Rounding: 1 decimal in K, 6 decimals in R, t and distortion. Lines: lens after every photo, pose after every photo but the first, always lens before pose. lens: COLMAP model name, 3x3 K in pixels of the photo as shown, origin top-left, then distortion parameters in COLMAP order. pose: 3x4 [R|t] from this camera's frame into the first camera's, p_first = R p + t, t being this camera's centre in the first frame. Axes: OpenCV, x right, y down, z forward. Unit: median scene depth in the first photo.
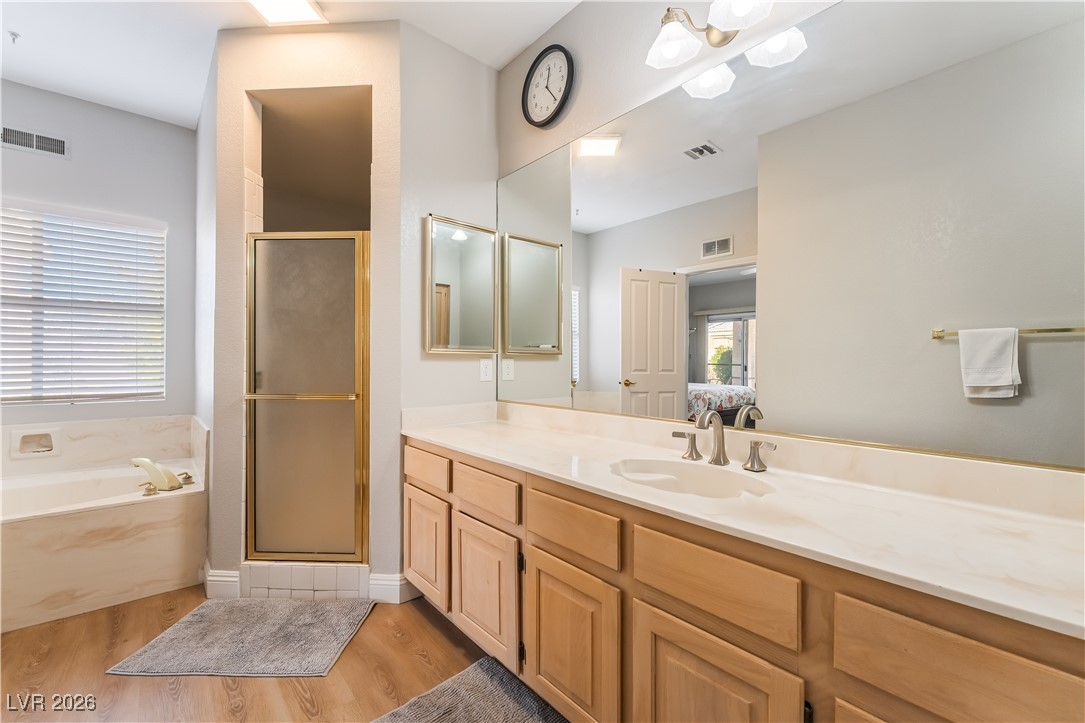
lens RADIAL K [[436.8, 0, 538.8], [0, 436.8, 360.5], [0, 0, 1]] dist [-0.002497, 0.000238]
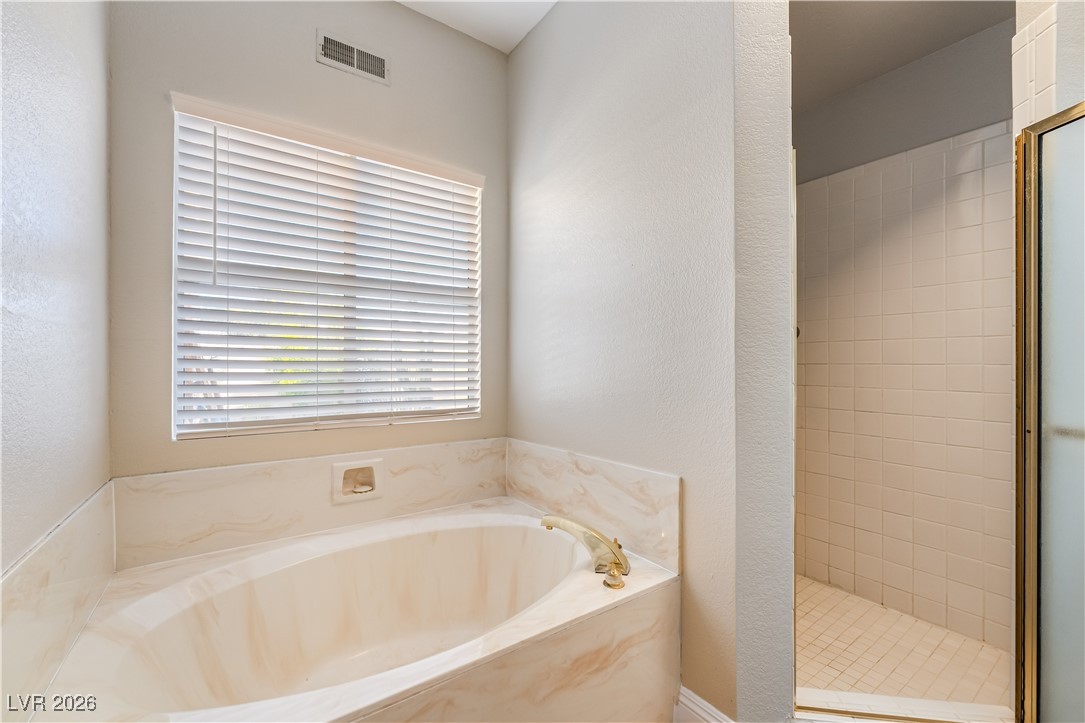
lens RADIAL K [[436.8, 0, 546.5], [0, 436.8, 360.1], [0, 0, 1]] dist [-0.002497, 0.000238]
pose [[0.996092, 0.006013, -0.088119, -0.779935], [-0.006425, 0.999970, -0.004395, -0.004600], [0.088090, 0.004944, 0.996100, 0.315418]]
